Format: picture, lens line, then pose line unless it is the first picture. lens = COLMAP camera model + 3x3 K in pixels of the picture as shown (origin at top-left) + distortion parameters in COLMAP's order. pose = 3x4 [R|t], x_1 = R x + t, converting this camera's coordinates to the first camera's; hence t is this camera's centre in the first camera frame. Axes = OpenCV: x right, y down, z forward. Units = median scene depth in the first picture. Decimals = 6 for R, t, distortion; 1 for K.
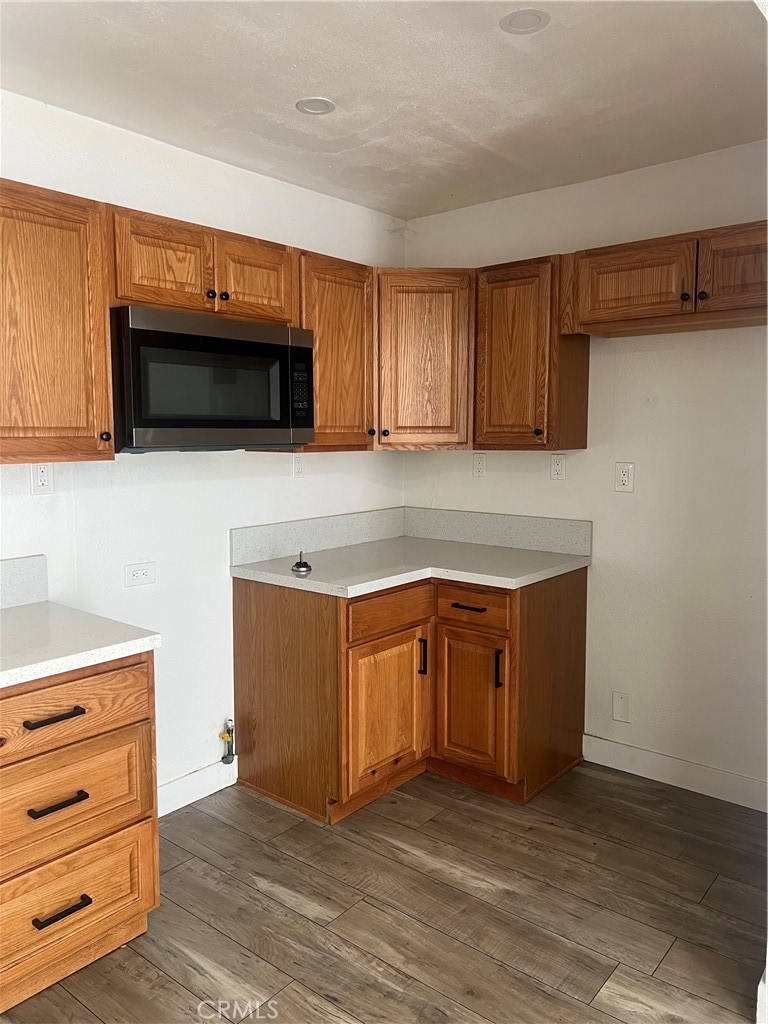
lens RADIAL K [[773.7, 0, 390.9], [0, 773.7, 506.6], [0, 0, 1]] dist [0.061300, -0.001614]
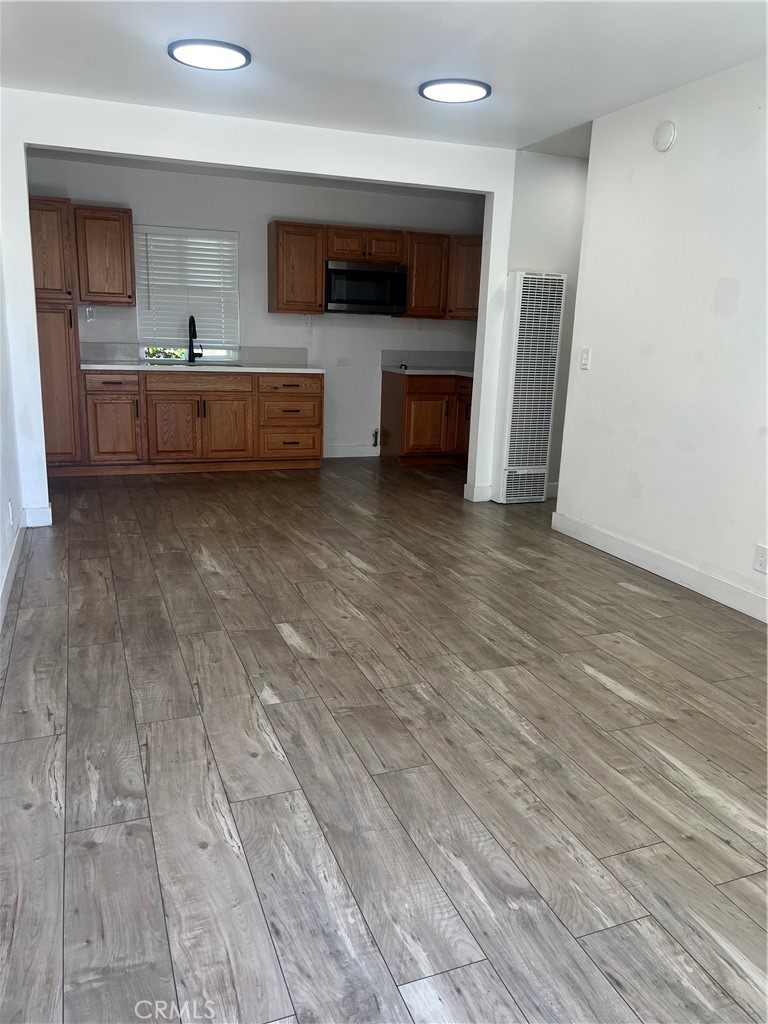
lens RADIAL K [[773.7, 0, 390.9], [0, 773.7, 506.6], [0, 0, 1]] dist [0.061300, -0.001614]
pose [[0.873002, 0.139536, -0.467330, 1.110061], [-0.084733, 0.987021, 0.136419, 0.195853], [0.480300, -0.079496, 0.873494, -1.246314]]
